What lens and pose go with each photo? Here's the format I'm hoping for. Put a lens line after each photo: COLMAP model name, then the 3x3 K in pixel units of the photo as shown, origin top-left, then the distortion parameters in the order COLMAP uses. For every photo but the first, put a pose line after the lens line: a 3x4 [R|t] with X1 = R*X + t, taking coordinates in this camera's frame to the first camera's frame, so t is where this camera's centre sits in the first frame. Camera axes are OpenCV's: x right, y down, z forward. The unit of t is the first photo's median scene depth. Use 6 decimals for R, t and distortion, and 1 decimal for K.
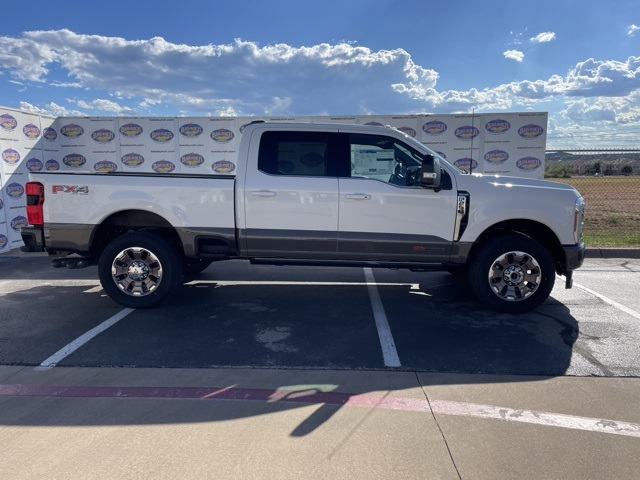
lens RADIAL K [[450.3, 0, 325.1], [0, 450.3, 239.8], [0, 0, 1]] dist [0.077691, -0.086395]
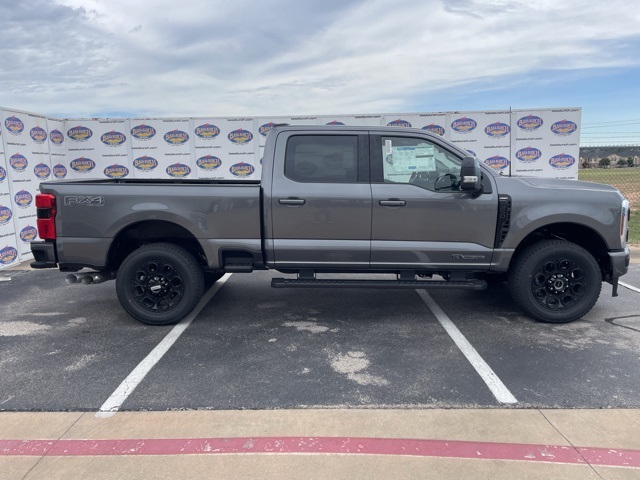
lens RADIAL K [[448.3, 0, 320.0], [0, 448.3, 240.0], [0, 0, 1]] dist [0.082503, -0.092492]
pose [[0.999584, -0.018167, 0.022392, -0.091847], [0.018028, 0.999817, 0.006403, -0.017943], [-0.022504, -0.005996, 0.999729, 0.055993]]
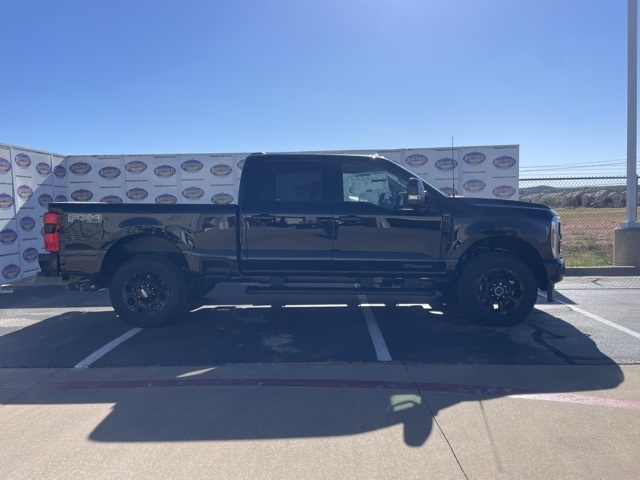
lens RADIAL K [[448.3, 0, 320.0], [0, 448.3, 240.0], [0, 0, 1]] dist [0.082503, -0.092492]
pose [[0.999729, -0.017659, 0.015155, -0.010984], [0.018780, 0.996828, -0.077342, 0.024475], [-0.013742, 0.077606, 0.996889, -0.065082]]
